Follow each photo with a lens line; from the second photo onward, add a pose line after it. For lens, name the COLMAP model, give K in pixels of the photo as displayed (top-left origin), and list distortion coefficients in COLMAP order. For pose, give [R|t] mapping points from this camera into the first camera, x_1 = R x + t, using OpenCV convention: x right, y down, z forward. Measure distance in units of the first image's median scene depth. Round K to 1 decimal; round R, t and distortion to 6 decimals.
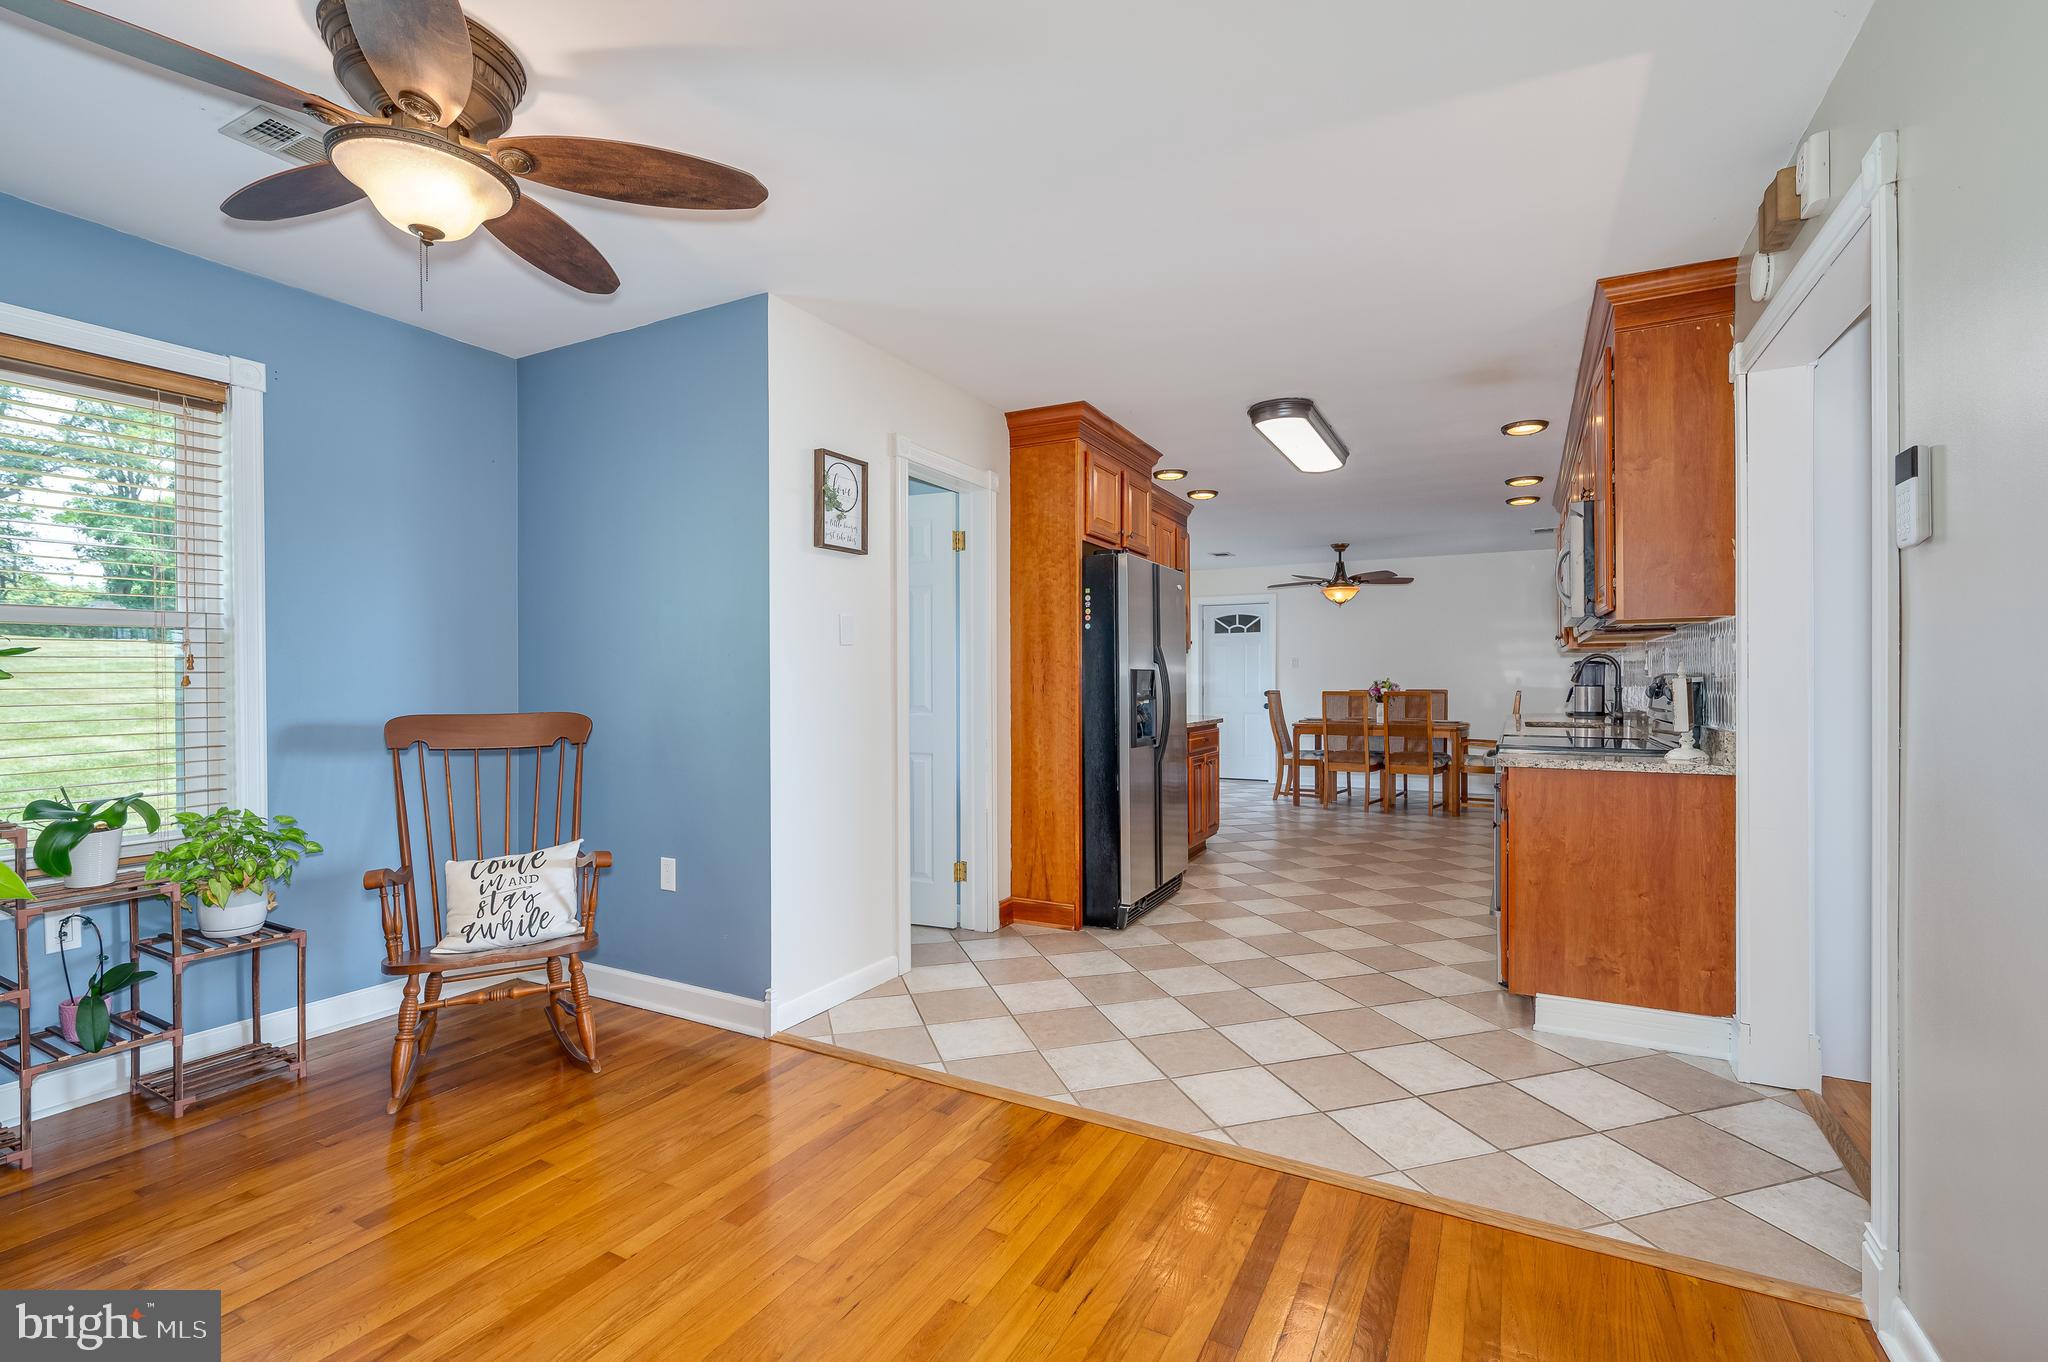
lens RADIAL K [[908.4, 0, 1021.1], [0, 908.4, 690.1], [0, 0, 1]] dist [0.001583, 0.000093]
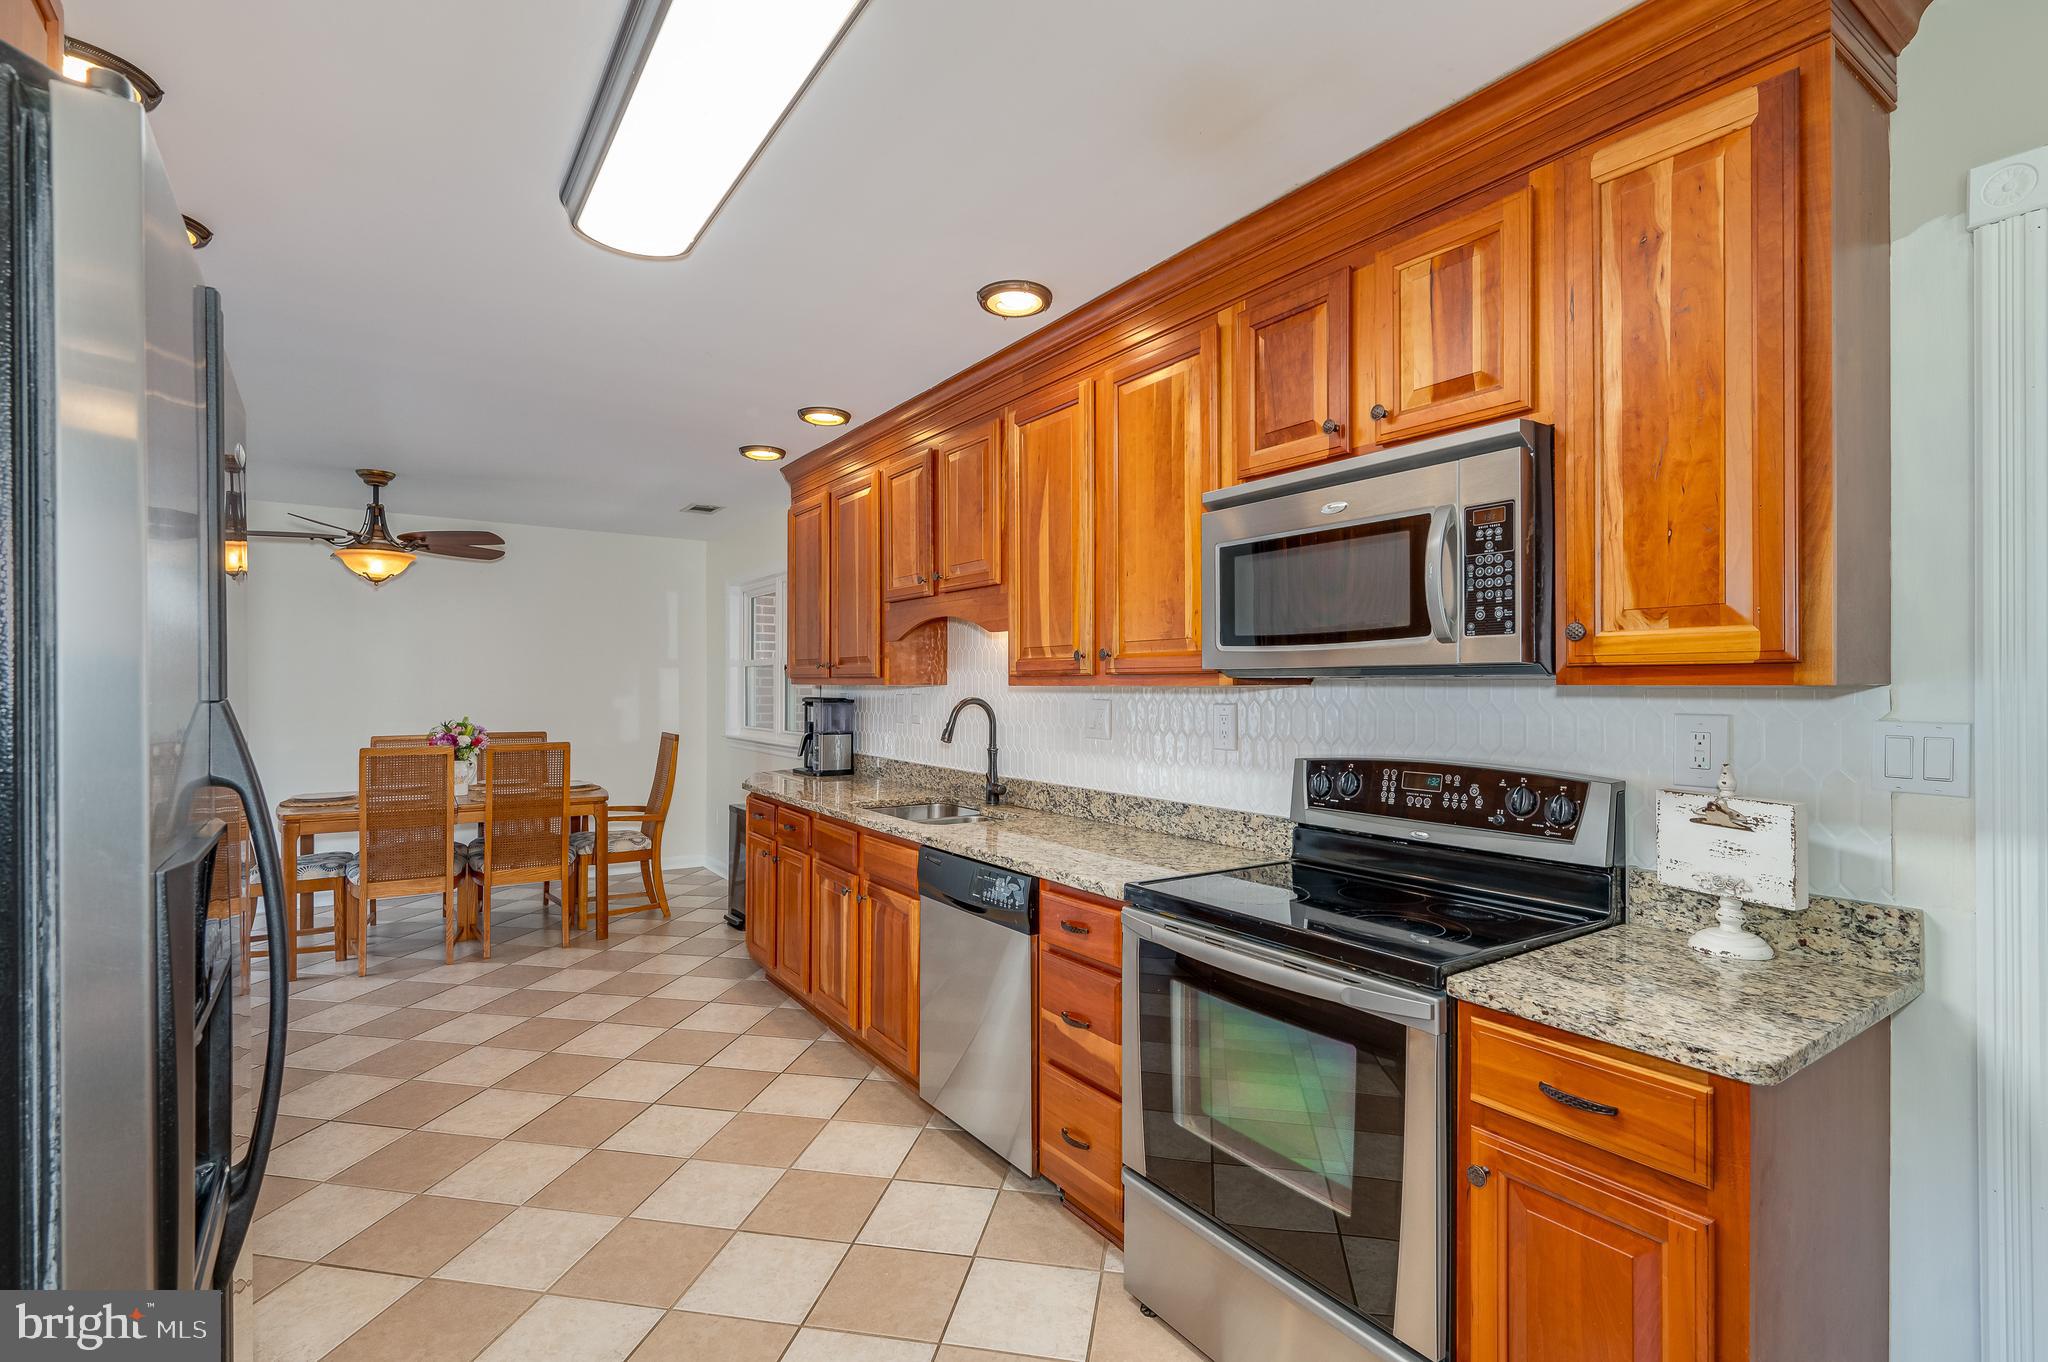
lens RADIAL K [[943.8, 0, 1006.0], [0, 943.8, 683.2], [0, 0, 1]] dist [0.002562, 0.000214]
pose [[0.459180, 0.005004, 0.888329, 0.041848], [0.005703, 0.999947, -0.008581, -0.050659], [-0.888325, 0.009007, 0.459127, 0.748083]]
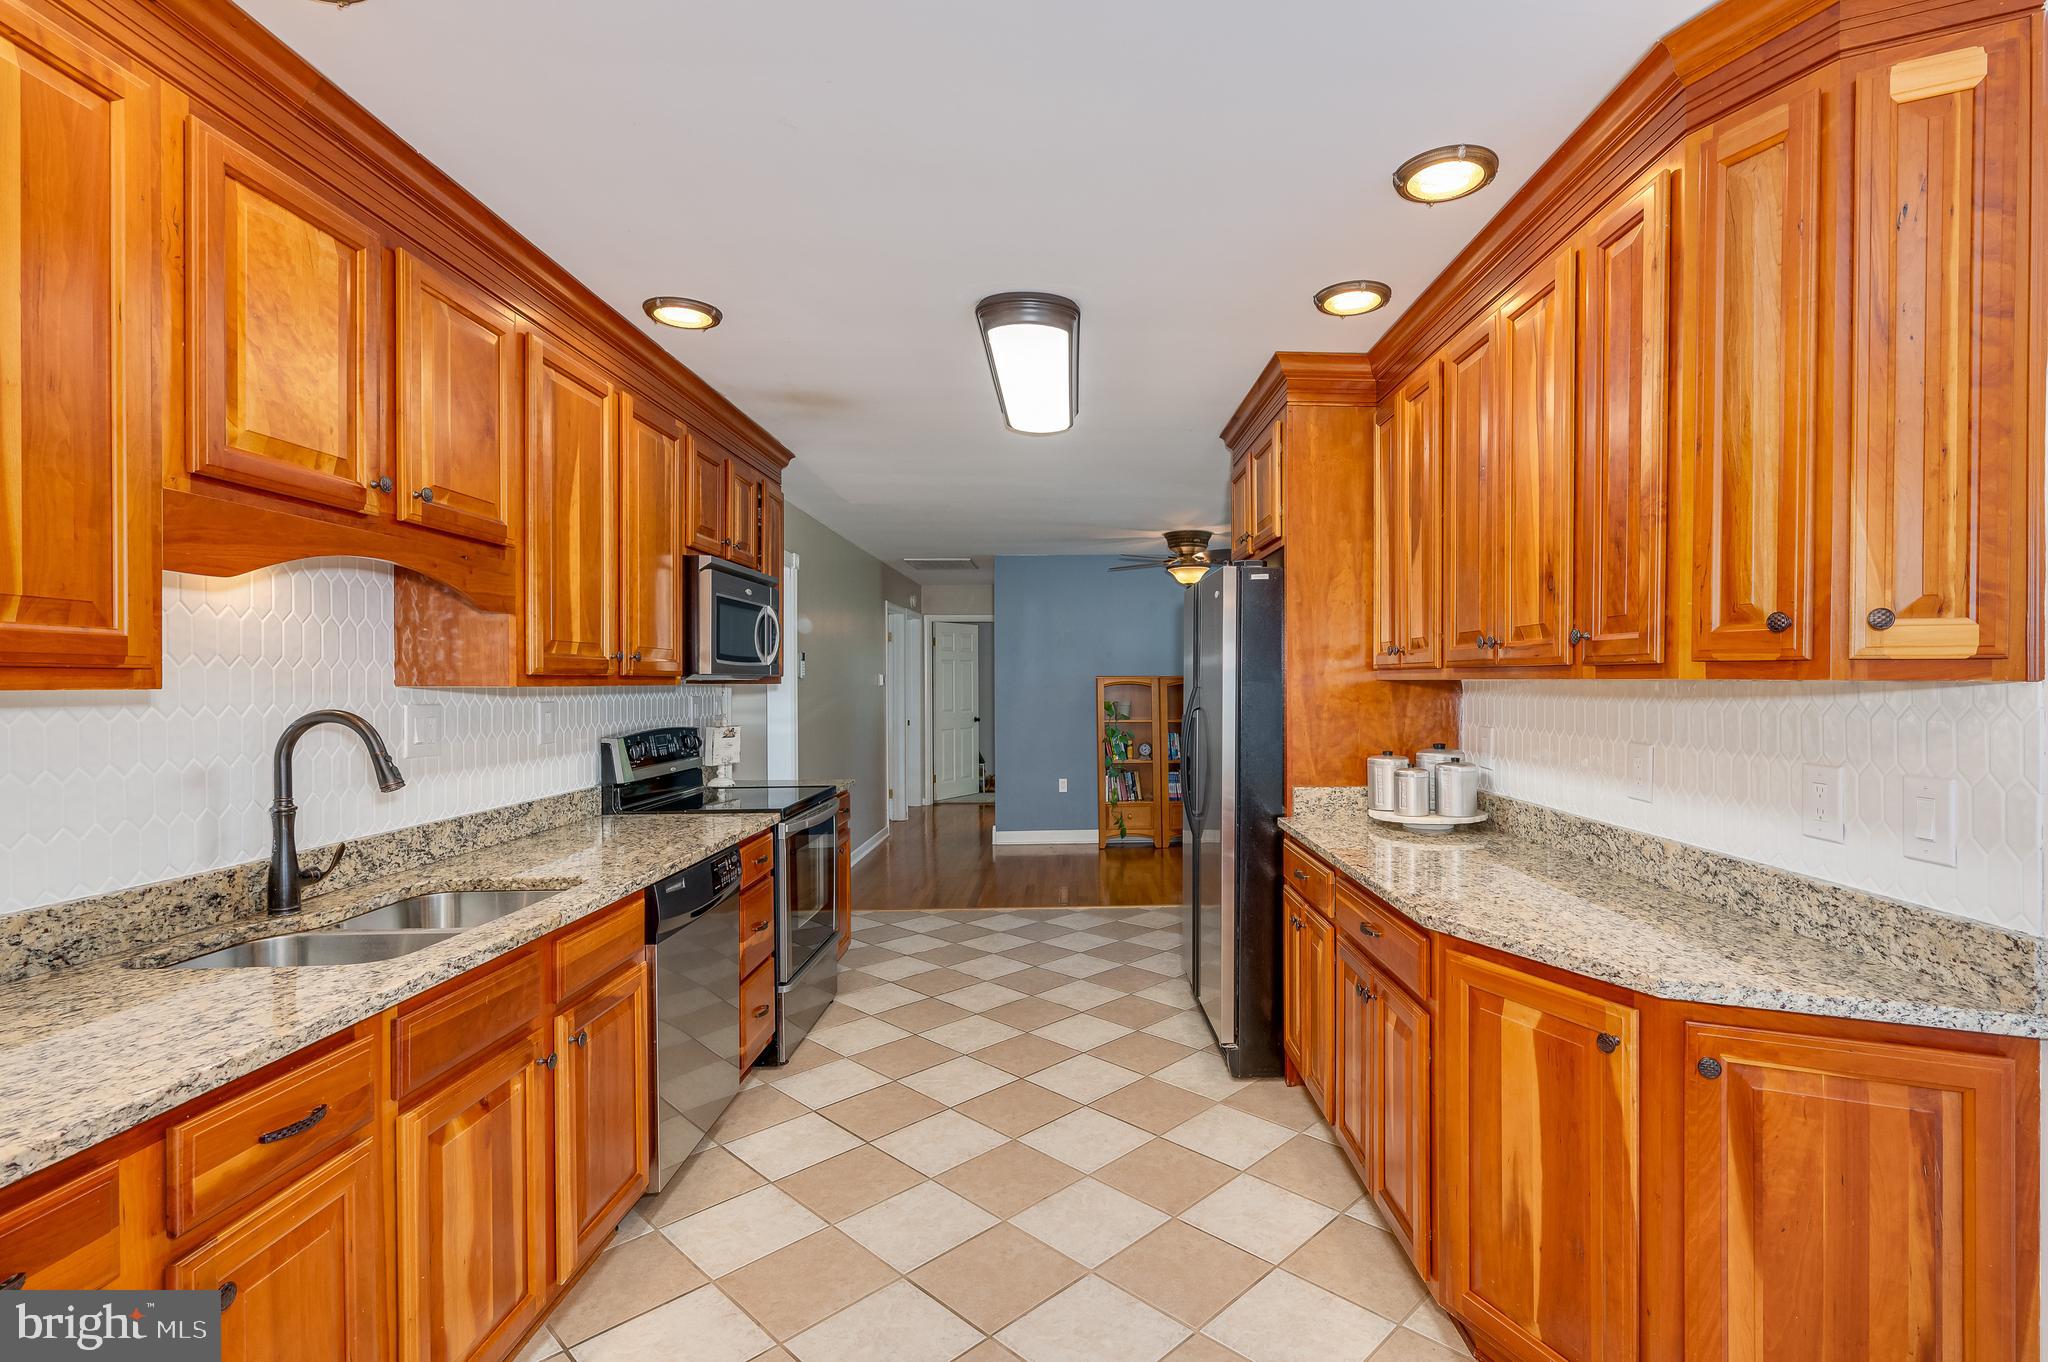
lens RADIAL K [[971.3, 0, 1113.6], [0, 971.3, 682.8], [0, 0, 1]] dist [0.000640, 0.000483]
pose [[-0.855474, 0.005664, -0.517815, 0.637938], [0.000322, 0.999946, 0.010406, -0.062222], [0.517846, 0.008736, -0.855429, 1.668044]]
